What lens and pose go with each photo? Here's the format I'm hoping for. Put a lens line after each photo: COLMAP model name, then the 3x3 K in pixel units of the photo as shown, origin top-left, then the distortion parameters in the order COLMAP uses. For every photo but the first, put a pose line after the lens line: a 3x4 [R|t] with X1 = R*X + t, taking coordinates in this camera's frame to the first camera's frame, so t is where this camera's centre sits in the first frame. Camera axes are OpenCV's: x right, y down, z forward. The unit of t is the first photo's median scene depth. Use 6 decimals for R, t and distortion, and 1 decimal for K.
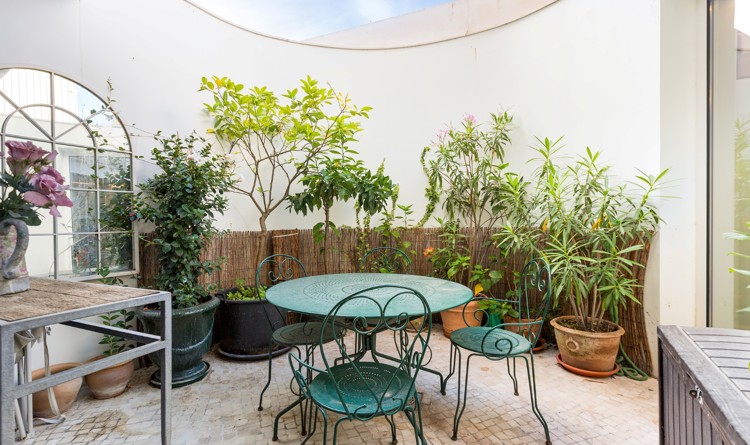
lens RADIAL K [[340.7, 0, 374.3], [0, 340.7, 229.3], [0, 0, 1]] dist [-0.000188, 0.000040]
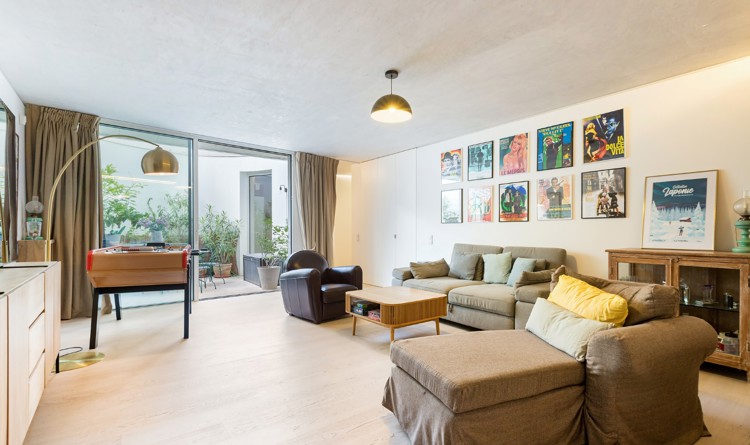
lens RADIAL K [[340.7, 0, 374.3], [0, 340.7, 229.3], [0, 0, 1]] dist [-0.000188, 0.000040]
pose [[0.366334, 0.018577, 0.930298, -1.638106], [0.021464, 0.999366, -0.028408, 0.062977], [-0.930236, 0.030375, 0.365703, -1.358647]]
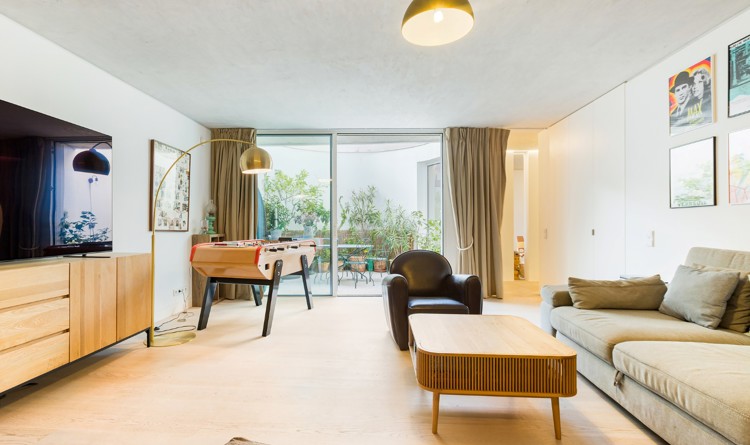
lens RADIAL K [[348.9, 0, 375.0], [0, 348.9, 222.5], [0, 0, 1]] dist [0.002358, 0.000307]
pose [[0.891827, 0.012277, 0.452210, -0.914292], [0.008352, 0.999014, -0.043594, 0.063807], [-0.452299, 0.042655, 0.890846, -1.563777]]
